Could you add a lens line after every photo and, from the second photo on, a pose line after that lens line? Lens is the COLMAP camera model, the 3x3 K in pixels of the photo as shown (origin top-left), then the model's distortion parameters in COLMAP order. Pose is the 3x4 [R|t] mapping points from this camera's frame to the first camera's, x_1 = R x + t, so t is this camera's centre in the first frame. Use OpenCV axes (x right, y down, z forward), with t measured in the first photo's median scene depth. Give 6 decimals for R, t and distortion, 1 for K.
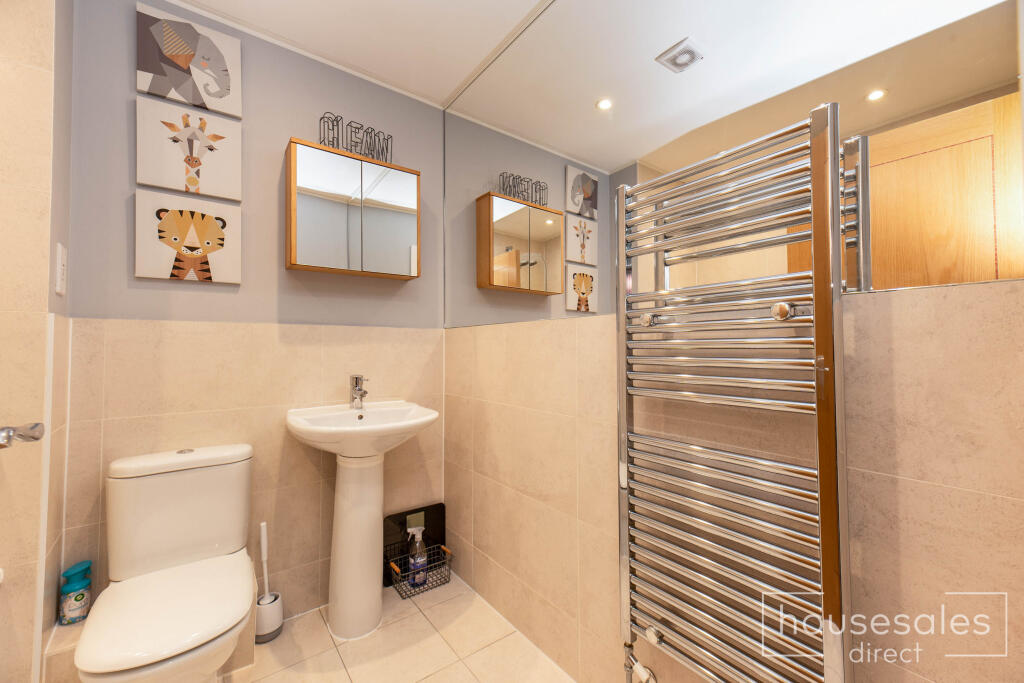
lens RADIAL K [[421.6, 0, 511.1], [0, 421.6, 339.4], [0, 0, 1]] dist [0.003033, 0.000131]
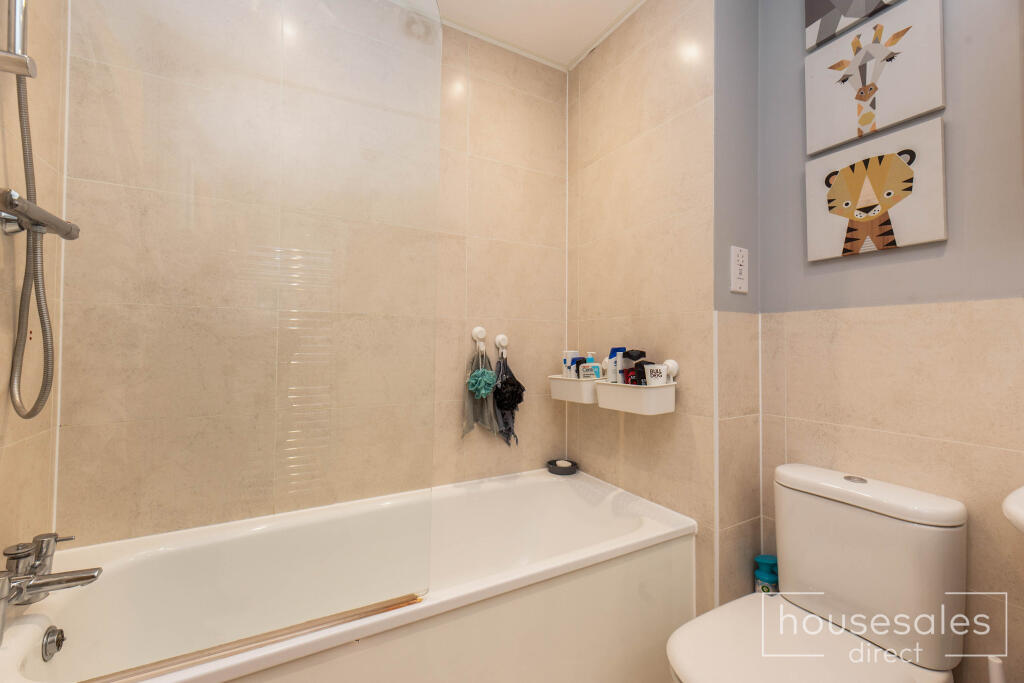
lens RADIAL K [[421.6, 0, 509.5], [0, 421.6, 336.3], [0, 0, 1]] dist [0.003033, 0.000131]
pose [[-0.133214, -0.015031, -0.990973, 0.063464], [0.012737, 0.999776, -0.016877, 0.013661], [0.991005, -0.014871, -0.132992, 0.477780]]
